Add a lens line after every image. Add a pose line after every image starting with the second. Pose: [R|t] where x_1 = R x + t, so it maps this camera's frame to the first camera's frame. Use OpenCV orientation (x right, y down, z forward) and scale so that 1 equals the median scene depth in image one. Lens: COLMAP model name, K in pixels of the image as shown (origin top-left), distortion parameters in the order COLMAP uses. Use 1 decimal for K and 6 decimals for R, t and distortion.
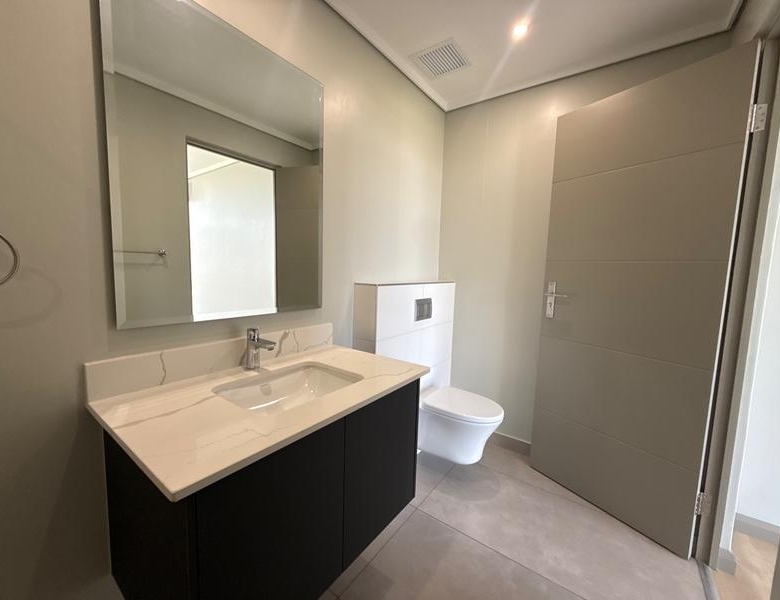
lens RADIAL K [[319.5, 0, 390.0], [0, 319.5, 300.0], [0, 0, 1]] dist [0.003089, 0.000393]
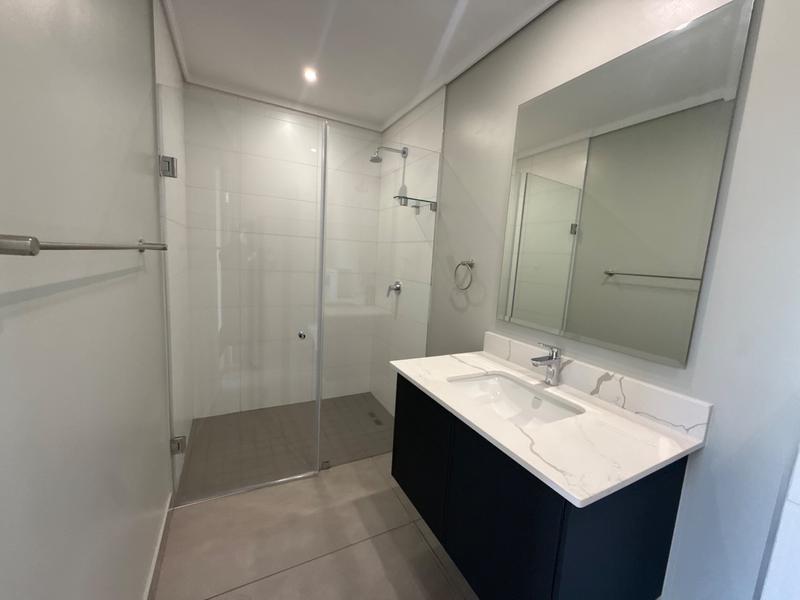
lens RADIAL K [[319.8, 0, 400.0], [0, 319.8, 300.0], [0, 0, 1]] dist [-0.001149, -0.000116]
pose [[-0.441970, 0.060140, -0.895011, 0.789066], [-0.165160, 0.975237, 0.147089, -0.145051], [0.881694, 0.212829, -0.421093, 1.019437]]
